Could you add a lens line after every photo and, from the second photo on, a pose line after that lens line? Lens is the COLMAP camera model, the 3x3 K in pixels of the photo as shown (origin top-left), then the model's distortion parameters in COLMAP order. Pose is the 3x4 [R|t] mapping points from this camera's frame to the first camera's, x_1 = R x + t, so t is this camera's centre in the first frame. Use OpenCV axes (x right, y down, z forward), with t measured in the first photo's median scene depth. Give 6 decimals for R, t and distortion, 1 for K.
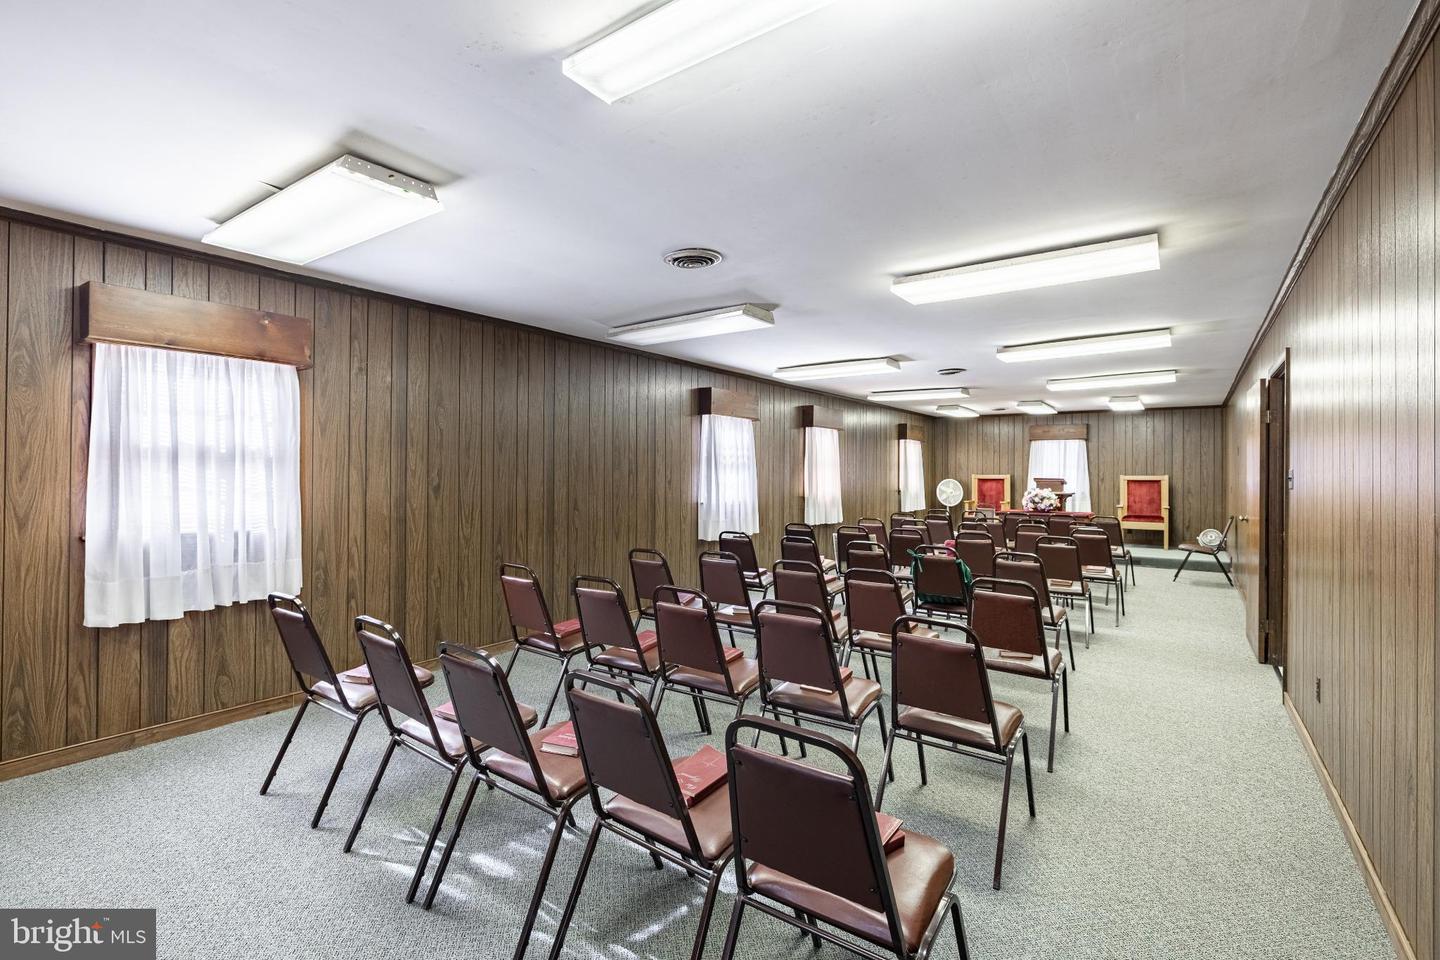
lens RADIAL K [[675.5, 0, 720.0], [0, 675.5, 475.7], [0, 0, 1]] dist [-0.006152, 0.001006]
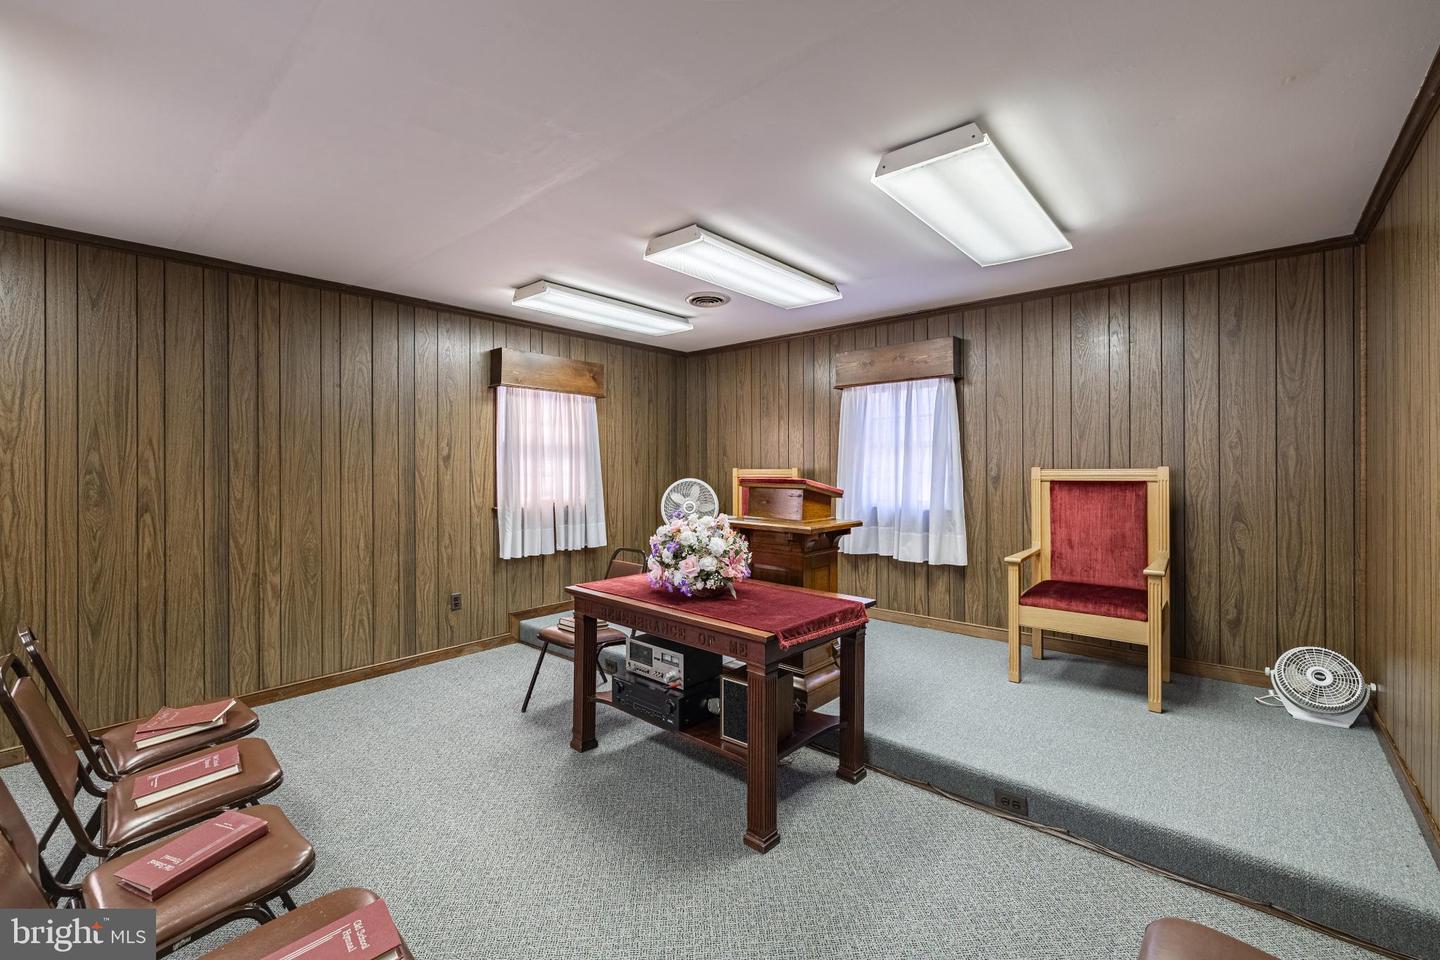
lens RADIAL K [[609.5, 0, 717.2], [0, 609.5, 474.7], [0, 0, 1]] dist [0.003243, -0.000779]
pose [[0.994211, -0.007516, -0.107180, 0.469476], [0.007980, 0.999961, 0.003902, 0.000396], [0.107146, -0.004735, 0.994232, 0.667396]]
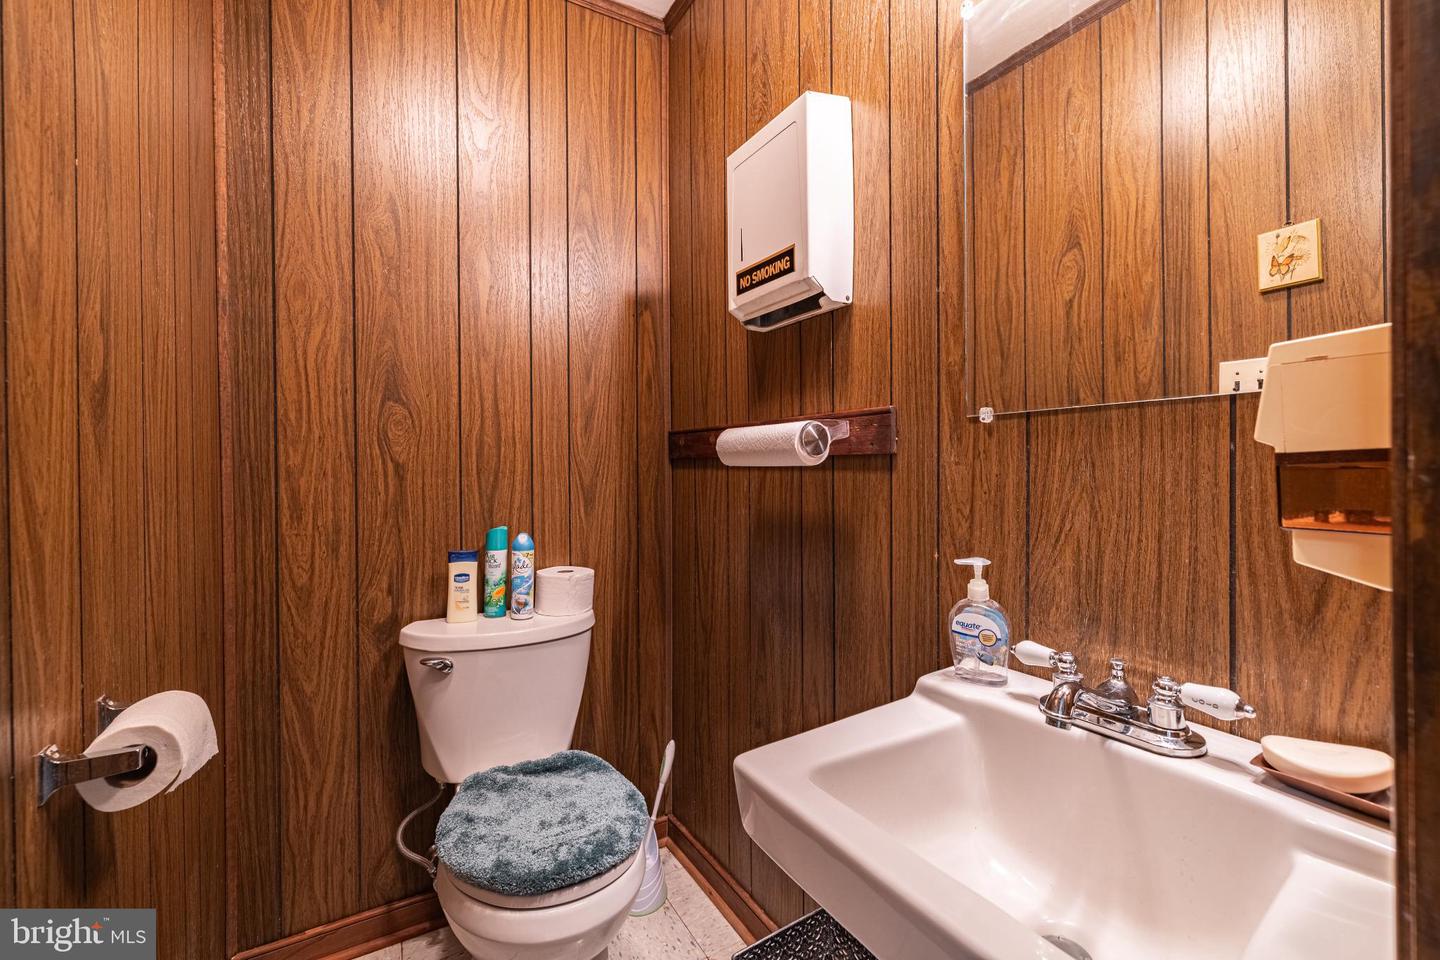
lens RADIAL K [[609.5, 0, 720.3], [0, 609.5, 474.5], [0, 0, 1]] dist [0.003243, -0.000779]
pose [[0.424085, -0.008989, 0.905578, 0.597936], [0.008857, 0.999944, 0.005778, 0.042019], [-0.905579, 0.005570, 0.424141, 0.867165]]
